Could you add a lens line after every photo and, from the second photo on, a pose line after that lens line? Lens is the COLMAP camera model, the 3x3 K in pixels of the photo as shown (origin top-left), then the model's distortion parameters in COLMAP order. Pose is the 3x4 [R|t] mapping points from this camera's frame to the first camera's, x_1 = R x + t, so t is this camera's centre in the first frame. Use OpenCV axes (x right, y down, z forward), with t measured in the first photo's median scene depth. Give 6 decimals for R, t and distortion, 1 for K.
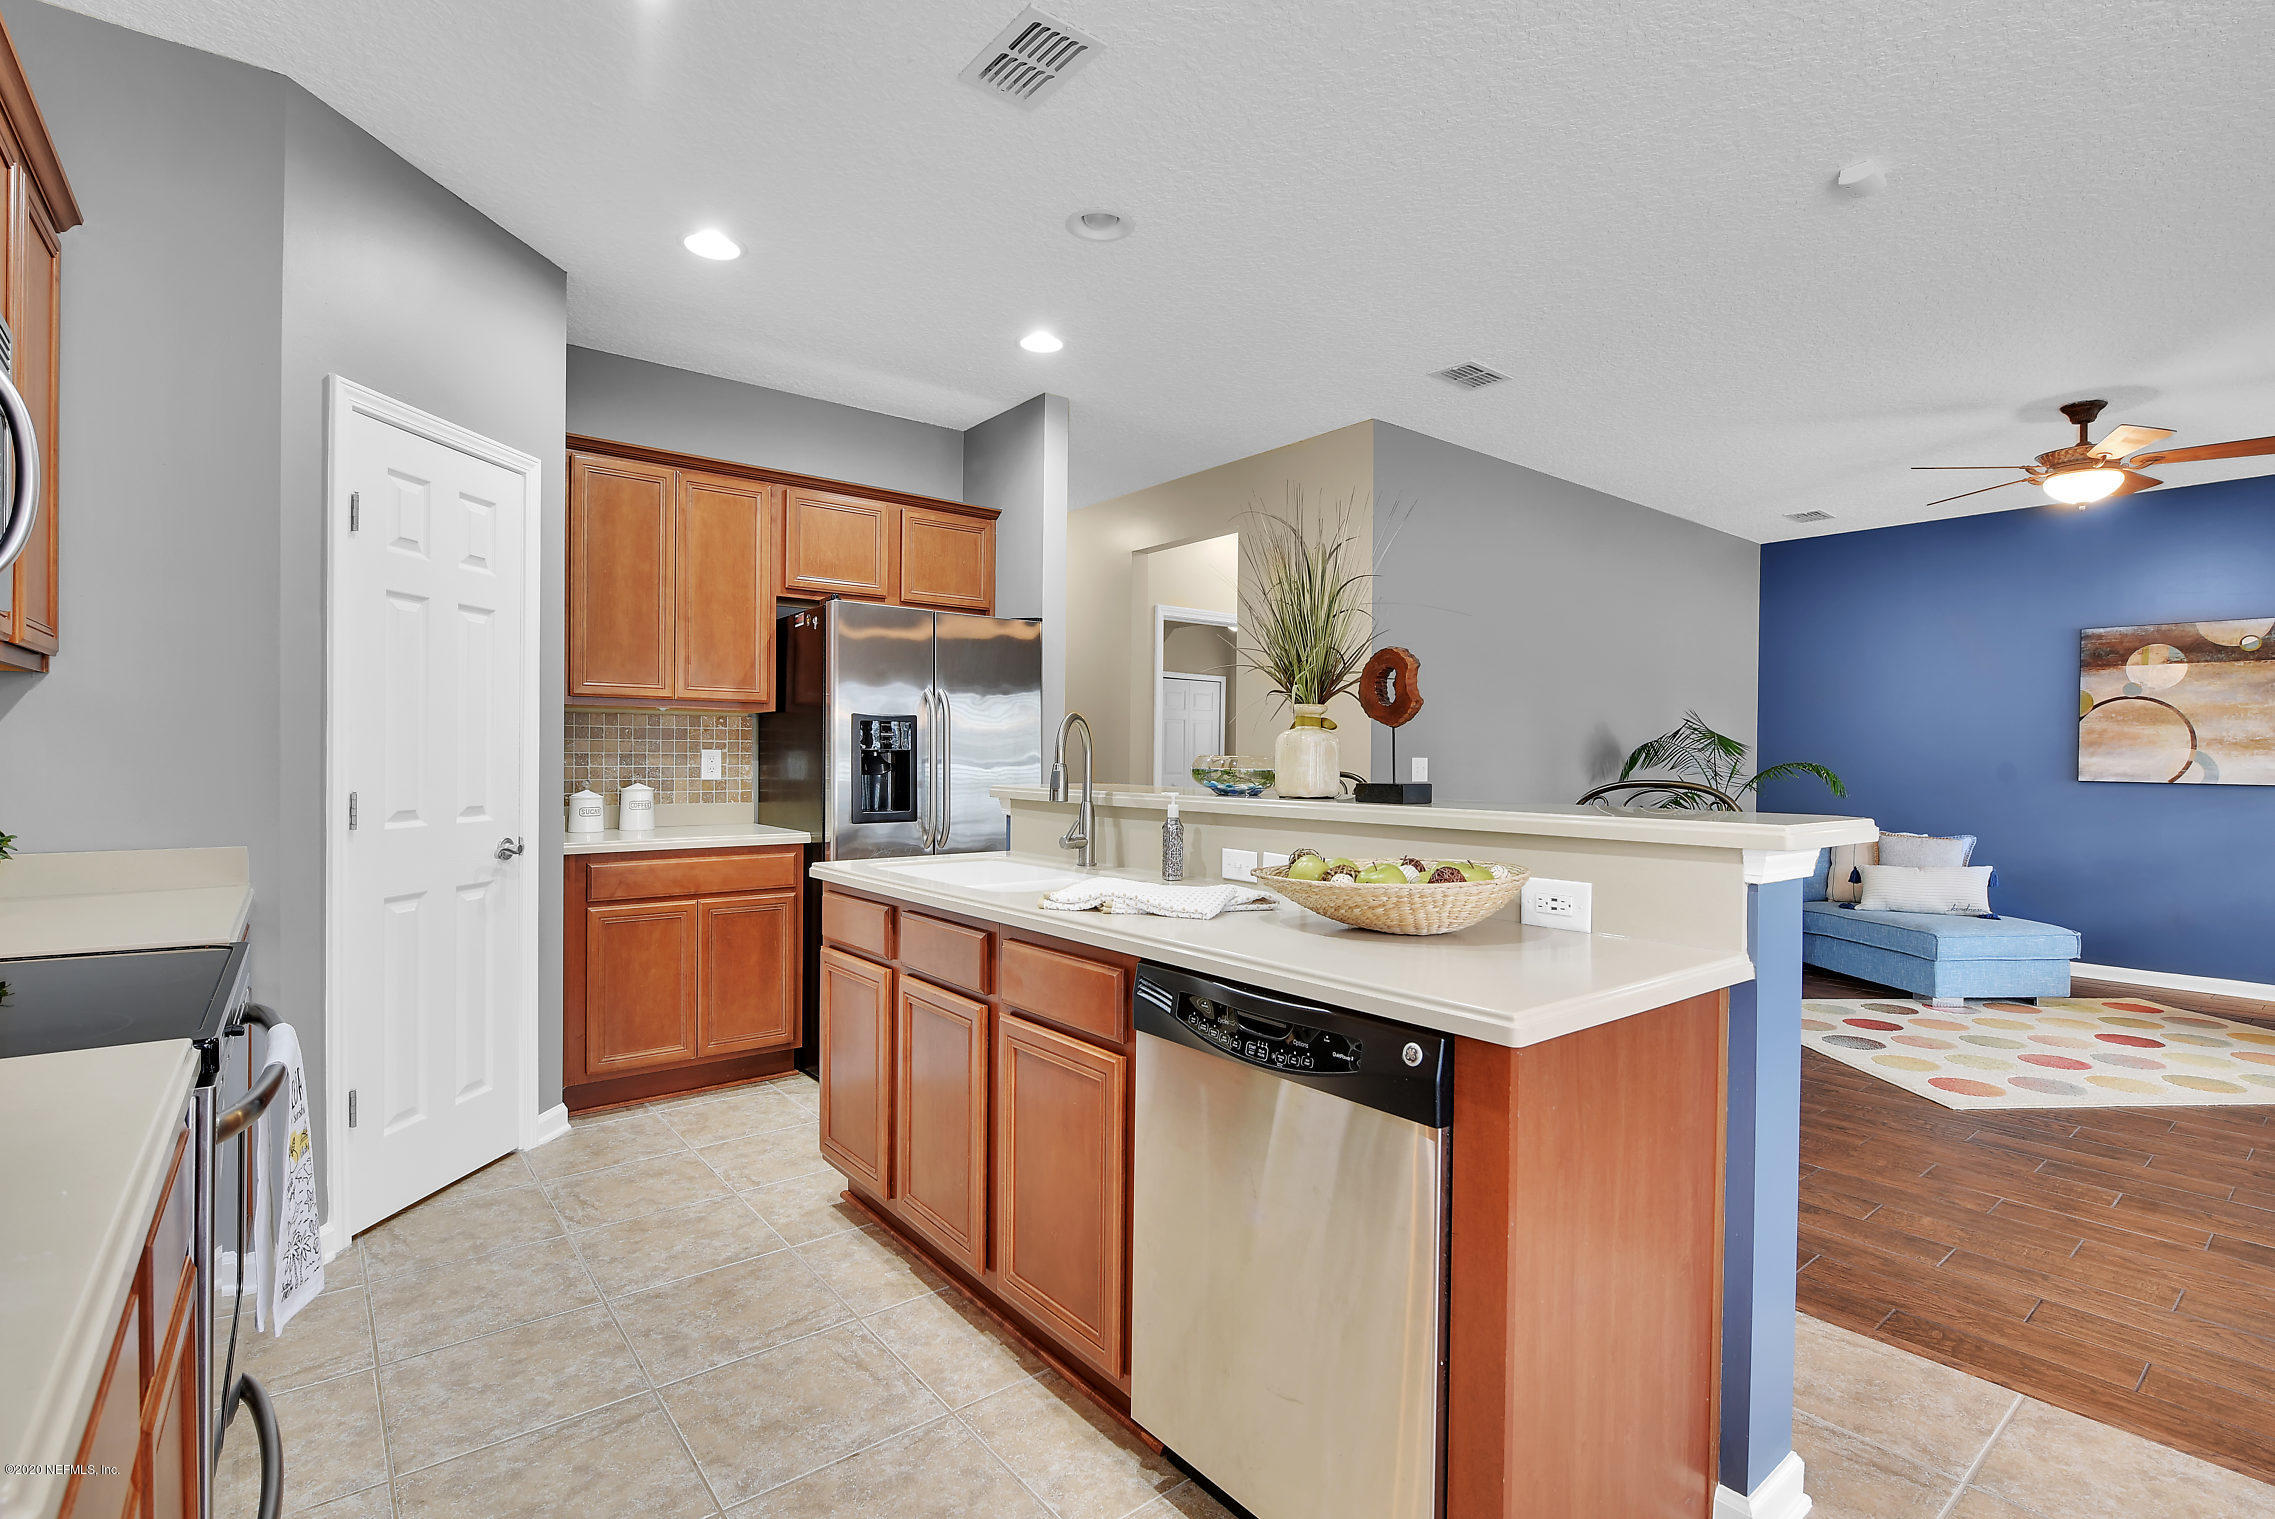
lens RADIAL K [[1050.2, 0, 1159.5], [0, 1050.2, 756.9], [0, 0, 1]] dist [-0.005400, -0.002355]
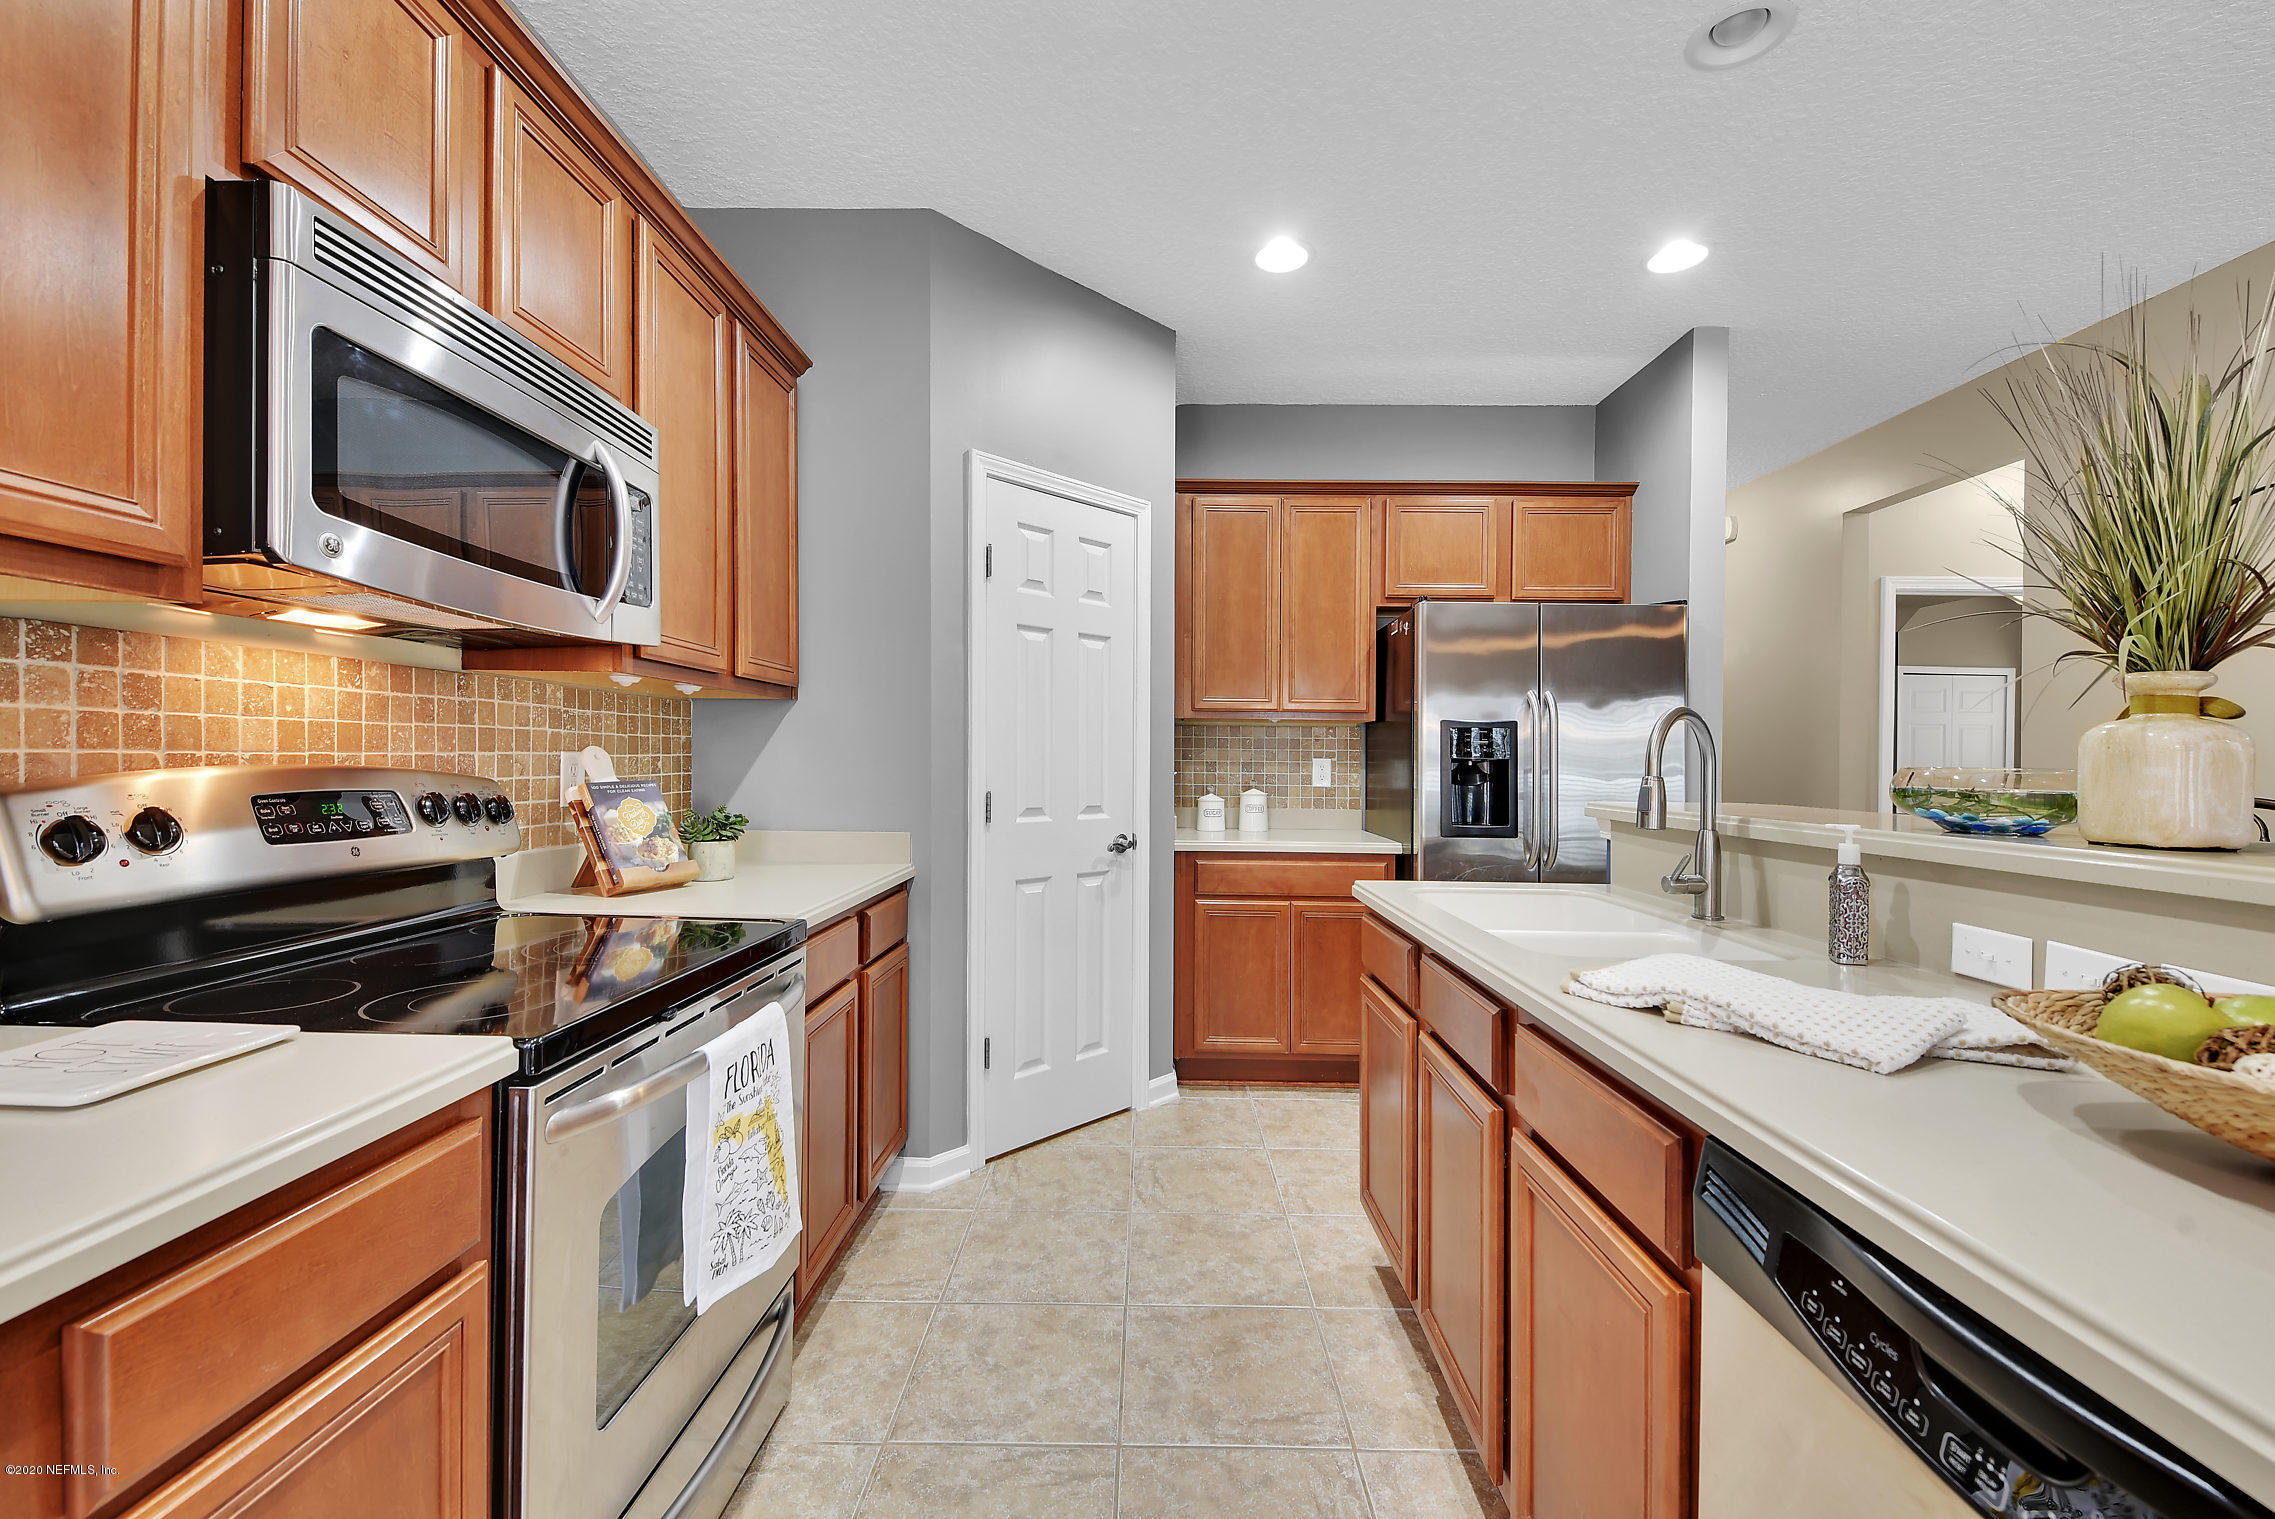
lens RADIAL K [[907.3, 0, 1129.4], [0, 907.3, 757.2], [0, 0, 1]] dist [-0.013855, -0.001816]
pose [[0.747849, -0.001673, -0.663866, 0.030363], [-0.006926, 0.999923, -0.010323, 0.002012], [0.663832, 0.012318, 0.747780, 0.171743]]
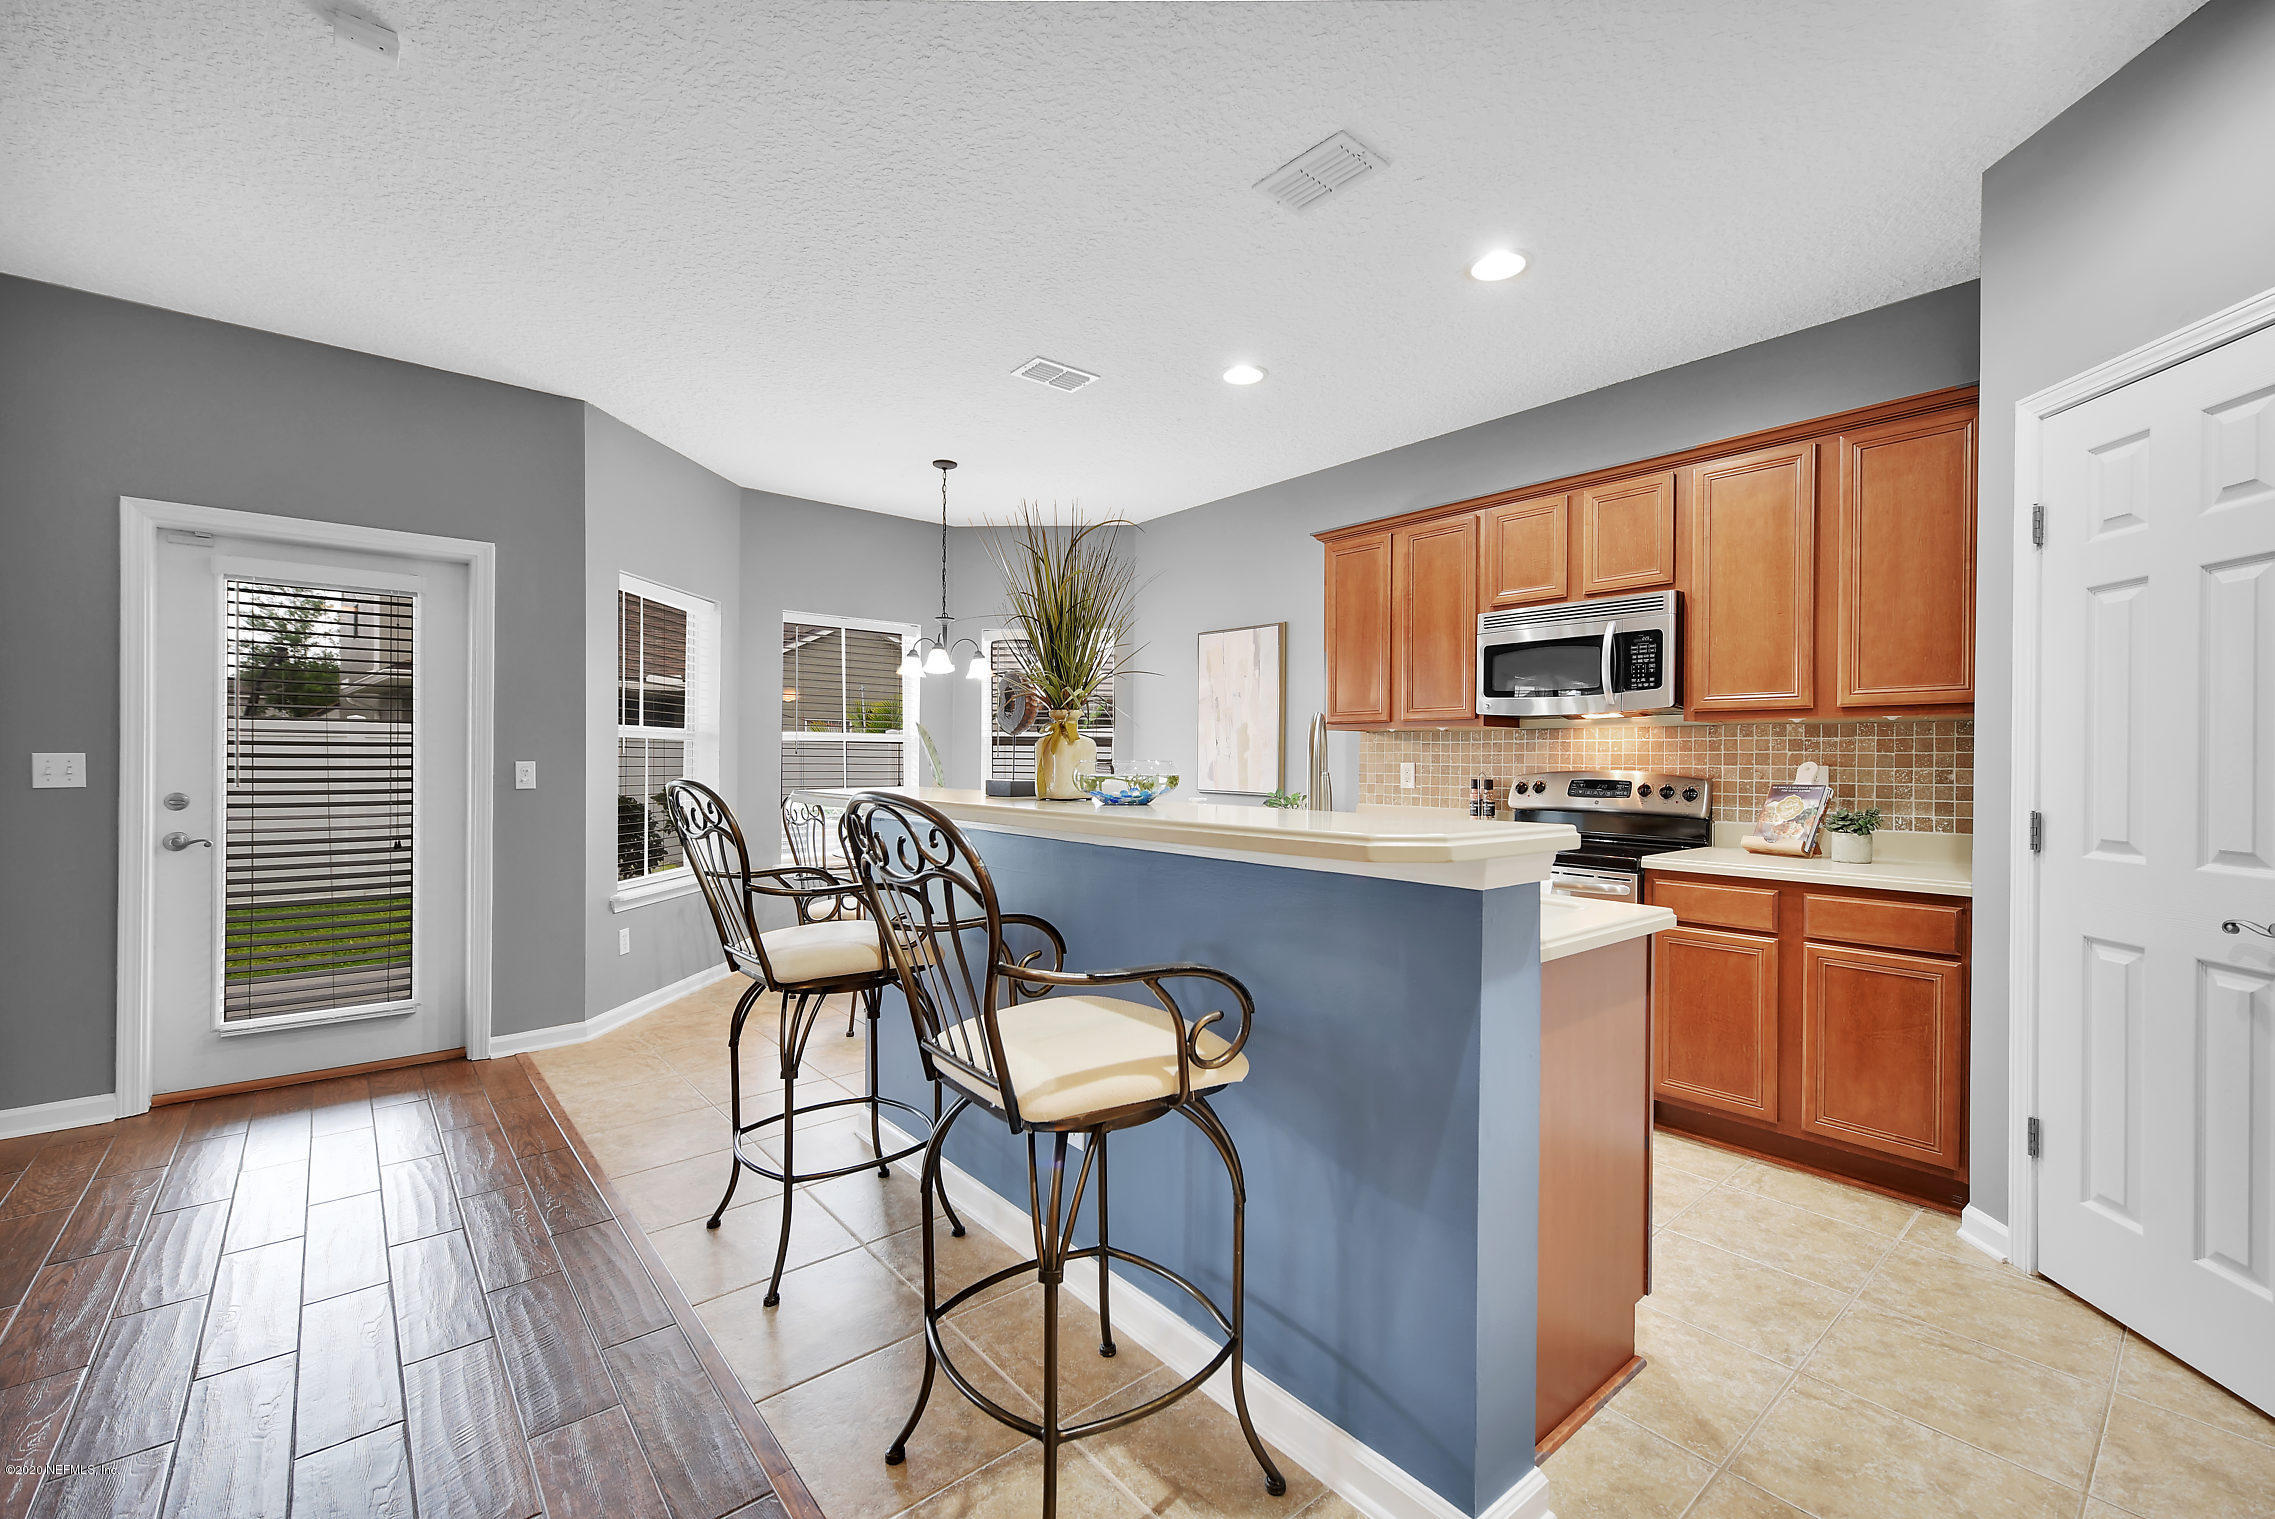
lens RADIAL K [[940.8, 0, 1135.1], [0, 940.8, 759.9], [0, 0, 1]] dist [0.000844, -0.000097]
pose [[-0.999898, -0.014105, 0.002413, 0.038958], [-0.014100, 0.999899, 0.002022, -0.002126], [-0.002442, 0.001988, -0.999995, 1.034547]]
